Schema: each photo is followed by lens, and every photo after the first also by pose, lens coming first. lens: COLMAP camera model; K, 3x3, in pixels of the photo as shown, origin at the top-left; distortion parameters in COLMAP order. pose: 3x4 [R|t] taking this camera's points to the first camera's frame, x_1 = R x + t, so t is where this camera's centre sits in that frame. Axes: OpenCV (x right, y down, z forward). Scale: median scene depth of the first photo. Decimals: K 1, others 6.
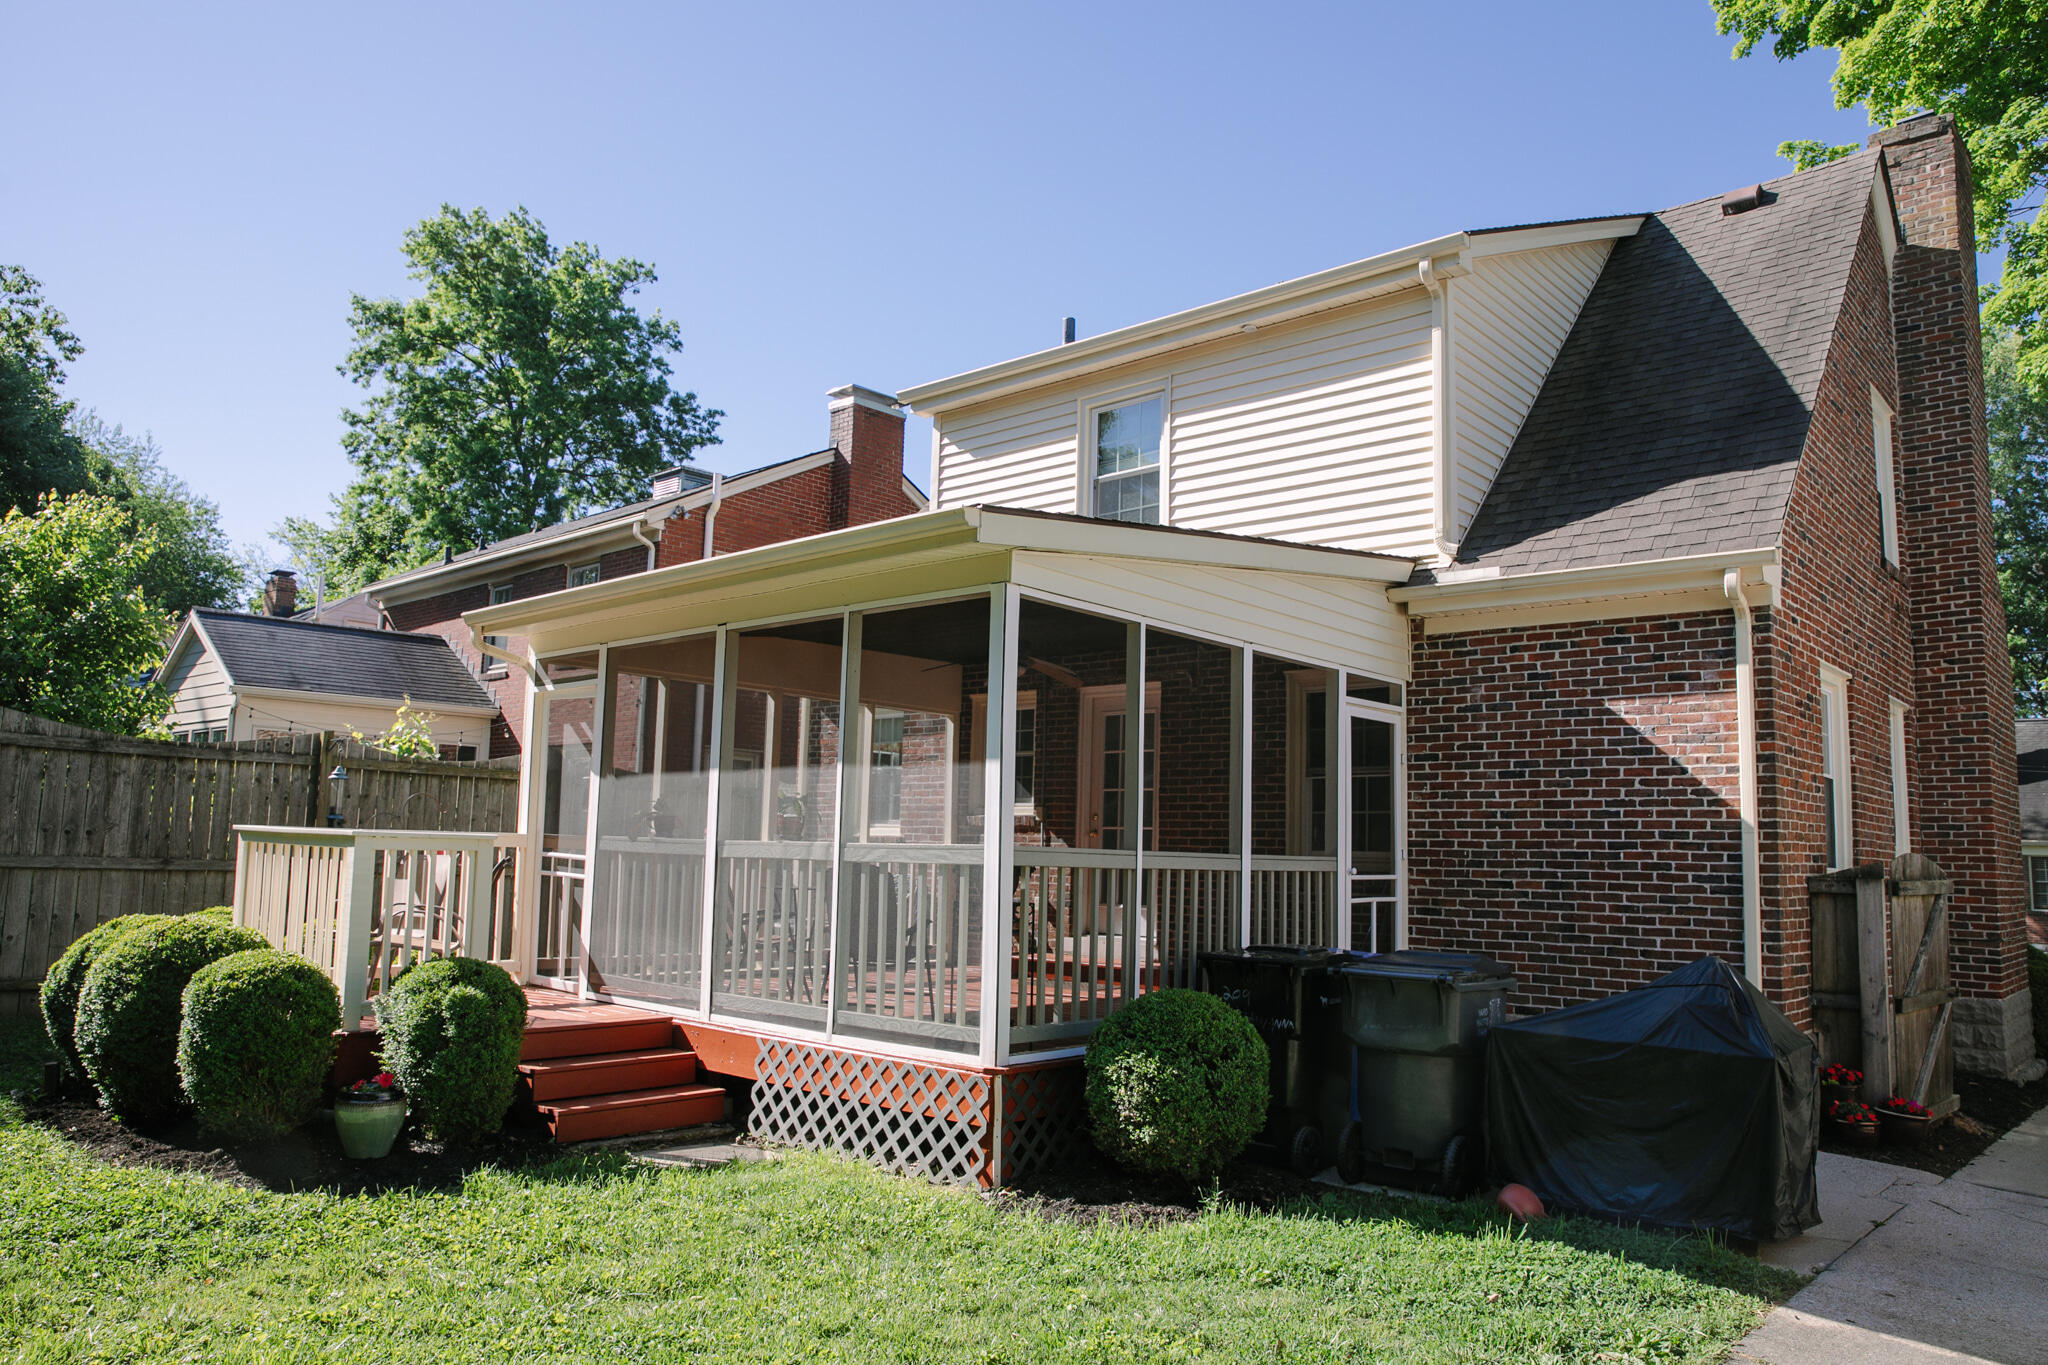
lens RADIAL K [[1399.8, 0, 1003.2], [0, 1399.8, 692.2], [0, 0, 1]] dist [-0.064804, 0.026623]
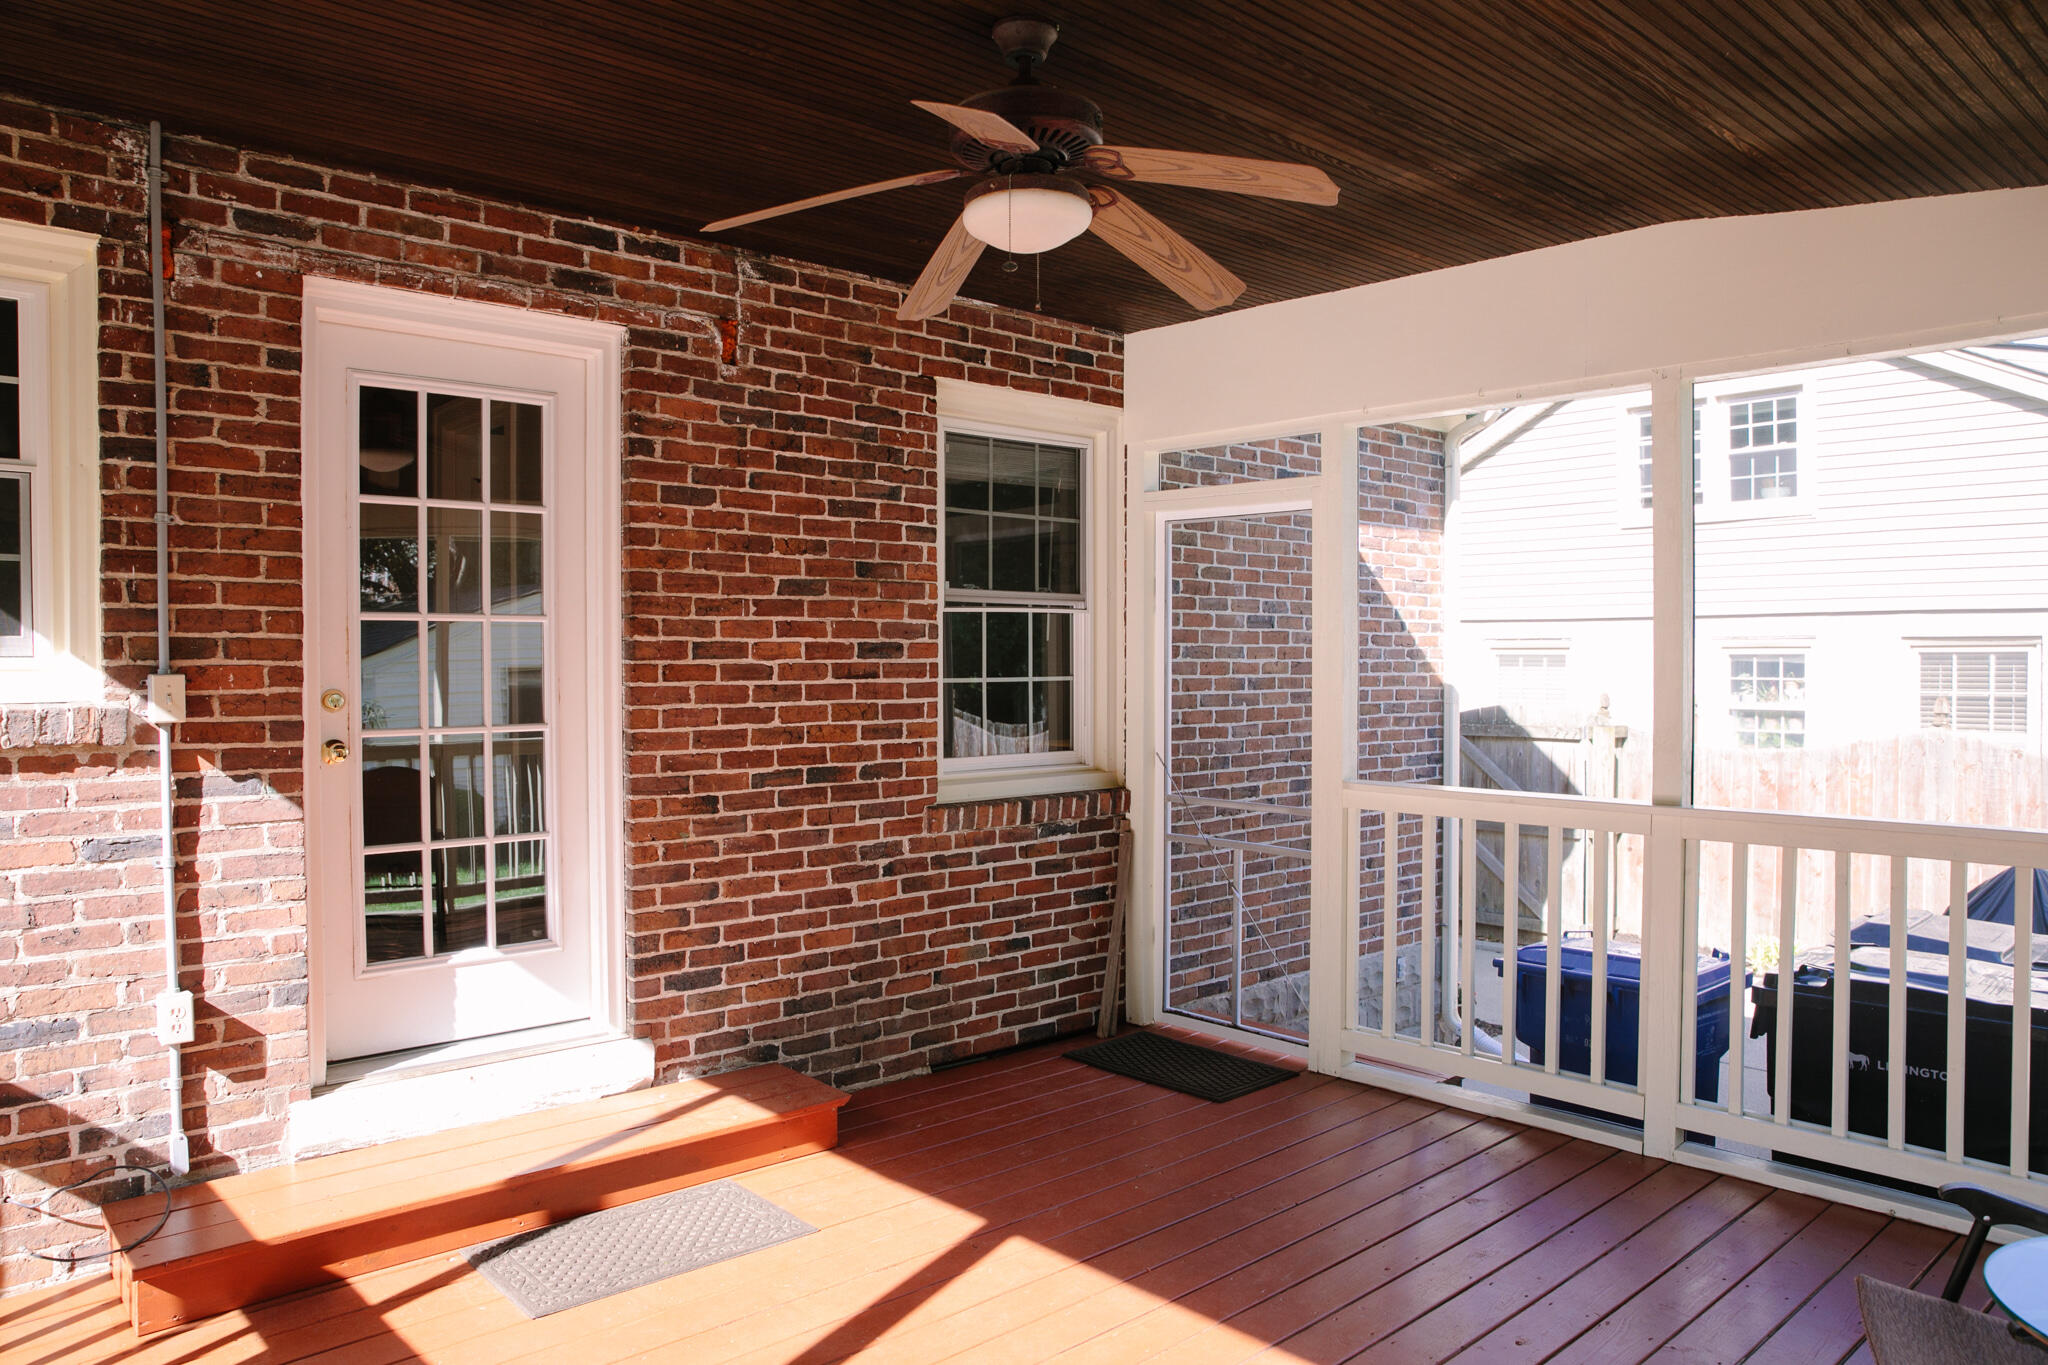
lens RADIAL K [[1399.8, 0, 1024.4], [0, 1399.8, 683.6], [0, 0, 1]] dist [-0.064804, 0.026623]
pose [[0.085863, -0.038899, 0.995547, -0.355514], [-0.108526, 0.992927, 0.048157, 0.082450], [-0.990379, -0.112177, 0.081034, 1.265747]]
